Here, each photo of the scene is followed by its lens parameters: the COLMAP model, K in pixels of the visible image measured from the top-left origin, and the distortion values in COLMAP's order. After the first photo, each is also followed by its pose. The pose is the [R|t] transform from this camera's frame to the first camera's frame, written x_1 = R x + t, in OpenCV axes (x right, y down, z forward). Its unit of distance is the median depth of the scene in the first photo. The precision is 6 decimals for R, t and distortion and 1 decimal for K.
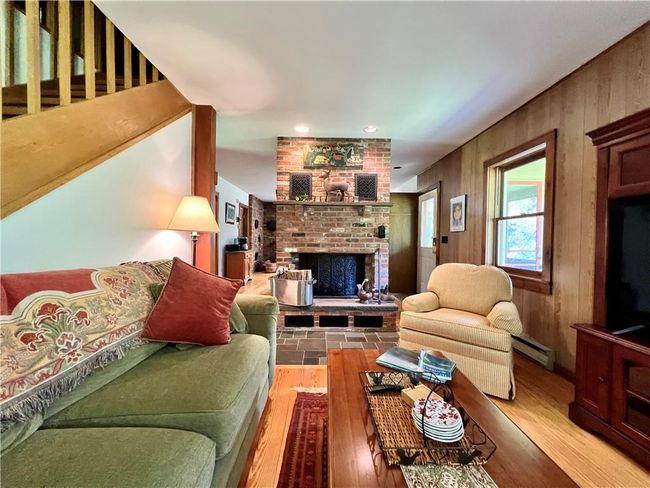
lens RADIAL K [[260.8, 0, 325.0], [0, 260.8, 244.0], [0, 0, 1]] dist [-0.001026, -0.000215]
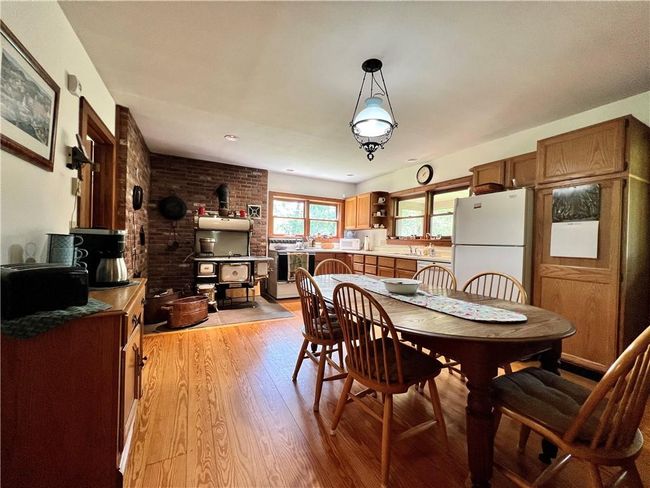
lens RADIAL K [[260.8, 0, 325.0], [0, 260.8, 244.0], [0, 0, 1]] dist [-0.001026, -0.000215]
pose [[0.903952, -0.004733, 0.427608, -0.191634], [-0.000825, 0.999918, 0.012812, -0.014303], [-0.427634, -0.011934, 0.903873, 0.576379]]
